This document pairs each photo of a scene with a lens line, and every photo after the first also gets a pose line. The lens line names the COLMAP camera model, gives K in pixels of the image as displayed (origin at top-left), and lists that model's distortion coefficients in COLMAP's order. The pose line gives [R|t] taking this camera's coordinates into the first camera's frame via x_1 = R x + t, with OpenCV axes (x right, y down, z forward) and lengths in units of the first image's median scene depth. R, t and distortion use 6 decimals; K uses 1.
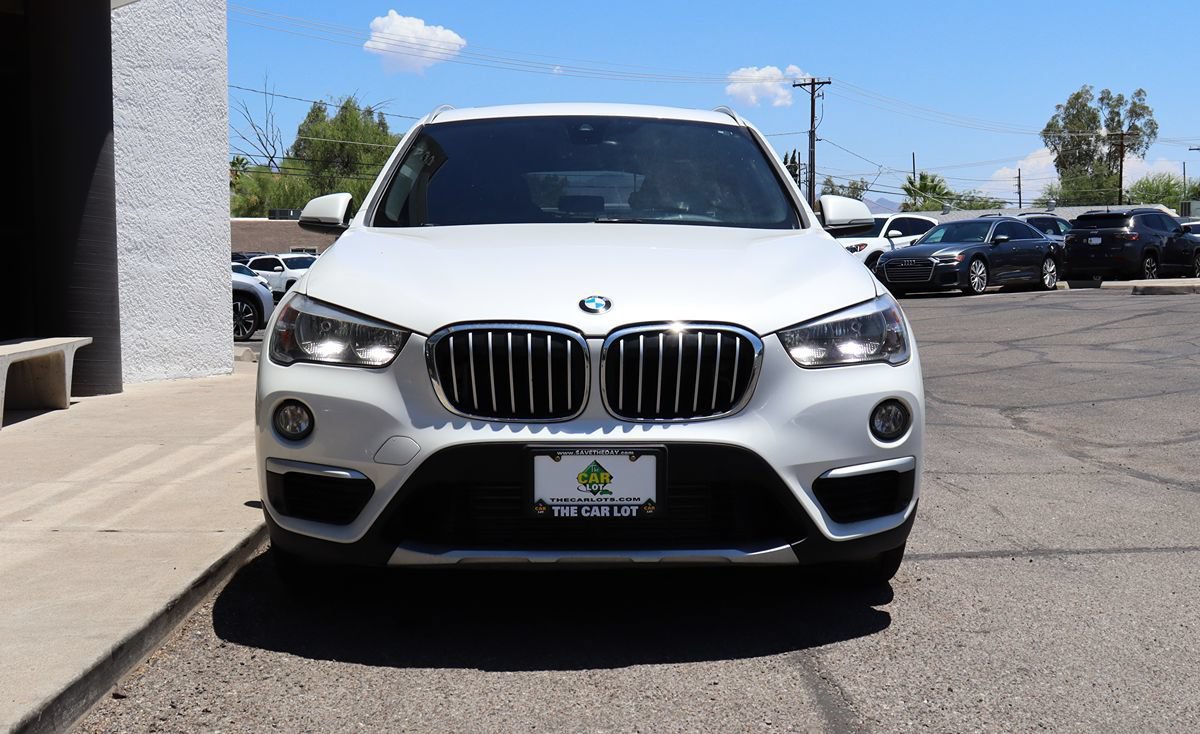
lens RADIAL K [[1364.0, 0, 620.9], [0, 1364.0, 357.7], [0, 0, 1]] dist [-0.115342, 0.000000]
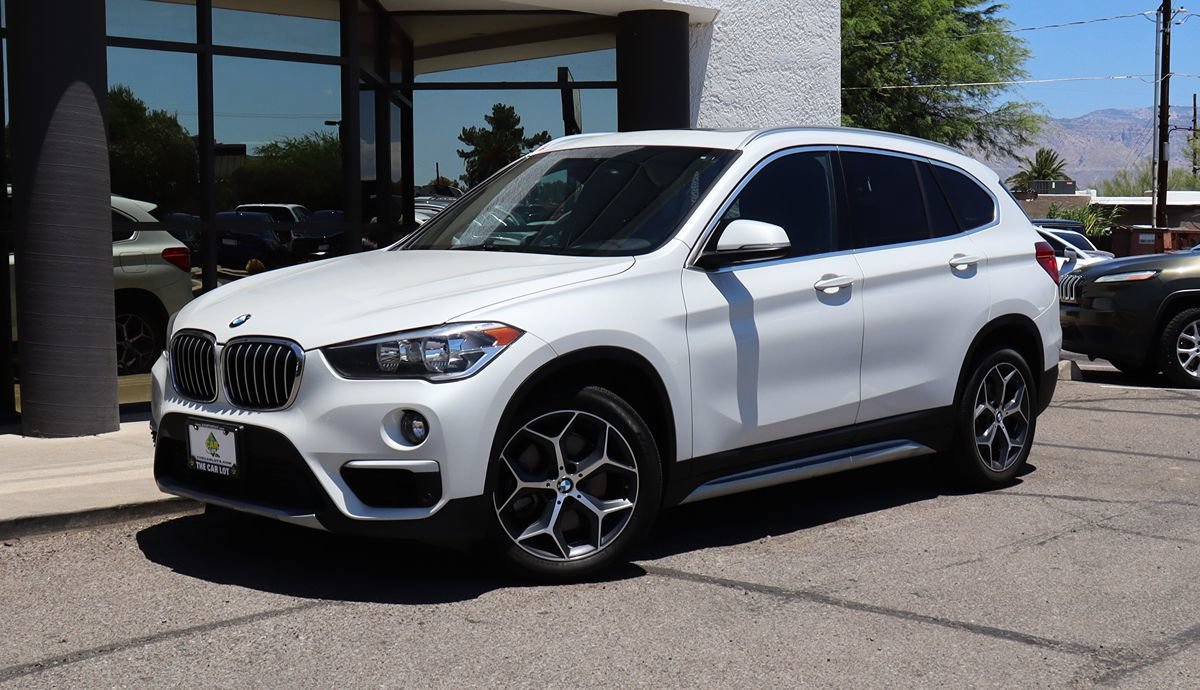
lens RADIAL K [[1594.0, 0, 639.1], [0, 1594.0, 394.2], [0, 0, 1]] dist [-0.130914, 0.000000]
pose [[0.703526, 0.076213, -0.706571, 1.361584], [-0.054847, 0.997090, 0.052940, -0.069780], [0.708550, 0.001509, 0.705659, 0.157398]]
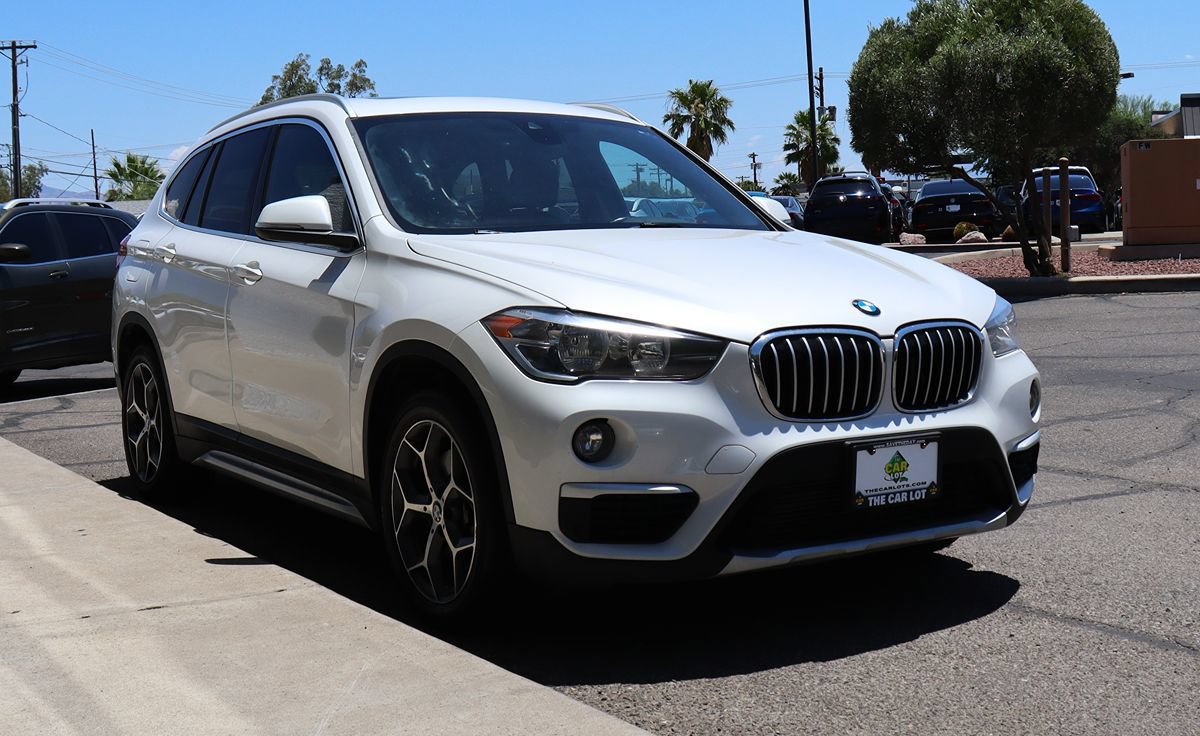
lens RADIAL K [[1590.3, 0, 605.9], [0, 1590.3, 372.8], [0, 0, 1]] dist [-0.130254, 0.000000]
pose [[0.856511, -0.058714, 0.512778, -0.815833], [0.056888, 0.998195, 0.019274, -0.022883], [-0.512984, 0.012663, 0.858305, 0.035402]]
